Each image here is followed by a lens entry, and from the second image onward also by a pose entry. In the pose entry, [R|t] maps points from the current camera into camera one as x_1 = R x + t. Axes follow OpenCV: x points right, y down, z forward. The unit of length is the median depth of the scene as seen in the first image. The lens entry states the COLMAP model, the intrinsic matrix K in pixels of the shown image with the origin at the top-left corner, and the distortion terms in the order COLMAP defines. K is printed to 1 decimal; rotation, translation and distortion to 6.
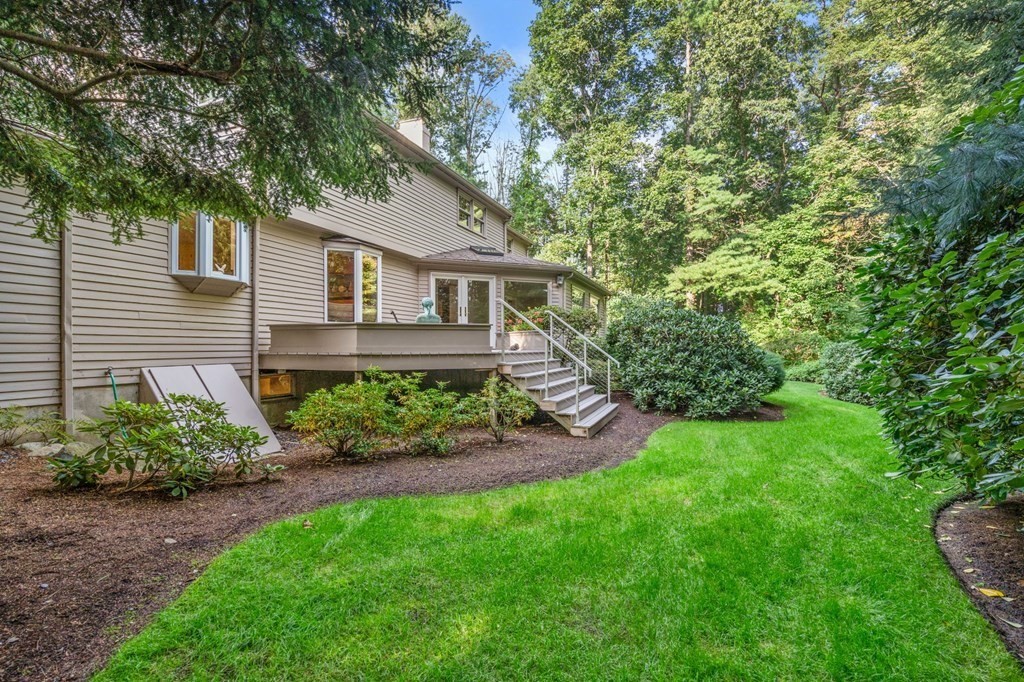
lens RADIAL K [[466.6, 0, 511.8], [0, 466.6, 348.0], [0, 0, 1]] dist [-0.004730, 0.004195]
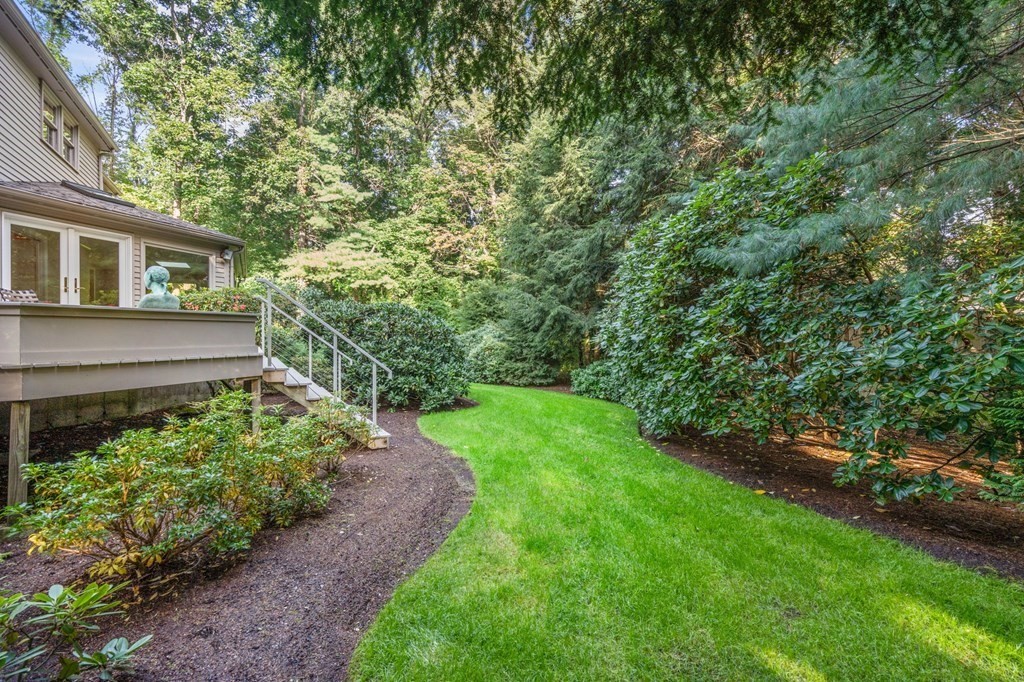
lens RADIAL K [[466.6, 0, 508.7], [0, 466.6, 335.8], [0, 0, 1]] dist [-0.004730, 0.004195]
pose [[0.633644, -0.000547, 0.773625, -0.109791], [0.001039, 0.999999, -0.000144, -0.005479], [-0.773624, 0.000895, 0.633644, 0.081352]]
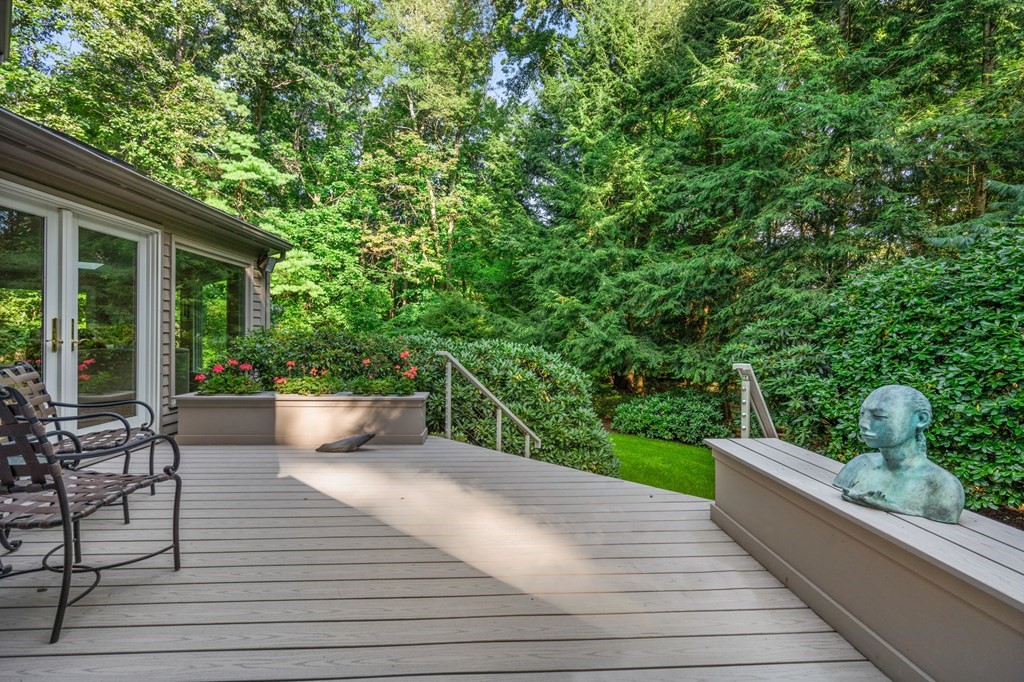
lens RADIAL K [[466.6, 0, 507.0], [0, 466.6, 336.5], [0, 0, 1]] dist [-0.004730, 0.004195]
pose [[0.347913, 0.002239, 0.937524, -0.139851], [-0.003299, 0.999994, -0.001164, -0.040137], [-0.937521, -0.002688, 0.347918, 0.335833]]
